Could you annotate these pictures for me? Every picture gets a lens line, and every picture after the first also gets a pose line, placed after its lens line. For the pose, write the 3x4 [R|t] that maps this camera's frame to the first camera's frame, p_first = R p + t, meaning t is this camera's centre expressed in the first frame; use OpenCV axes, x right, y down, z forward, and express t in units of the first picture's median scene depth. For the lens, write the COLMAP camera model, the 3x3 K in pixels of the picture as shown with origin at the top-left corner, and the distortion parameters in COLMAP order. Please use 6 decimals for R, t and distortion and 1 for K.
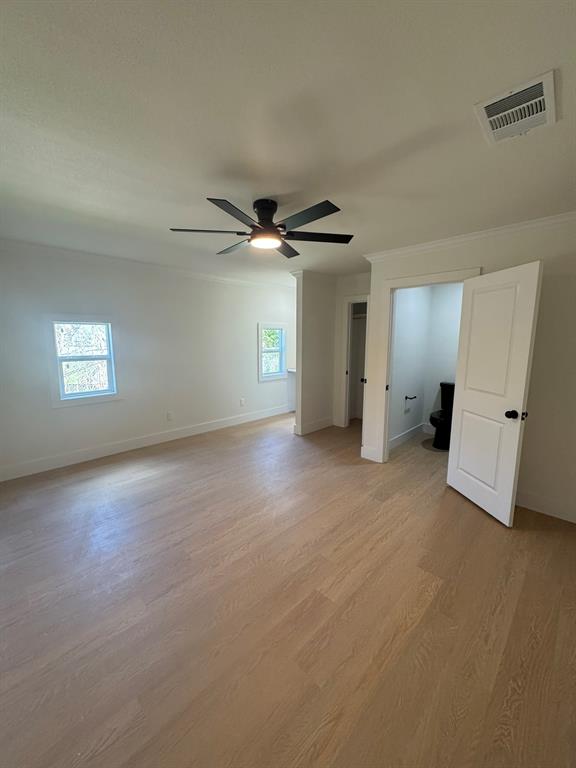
lens RADIAL K [[307.5, 0, 288.1], [0, 307.5, 383.2], [0, 0, 1]] dist [-0.000191, 0.000572]
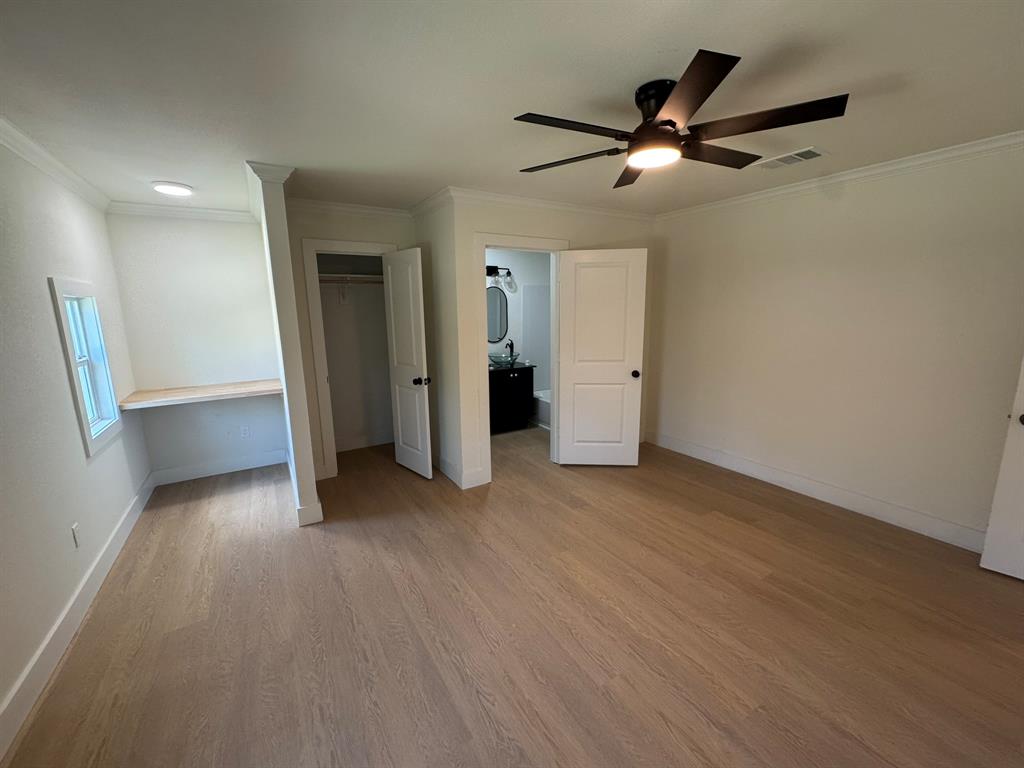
lens RADIAL K [[407.3, 0, 511.9], [0, 407.3, 384.6], [0, 0, 1]] dist [-0.012511, 0.000209]
pose [[0.237860, -0.186412, 0.953243, -0.759080], [0.159713, 0.975558, 0.150923, -0.146073], [-0.958078, 0.116346, 0.261819, 0.868361]]
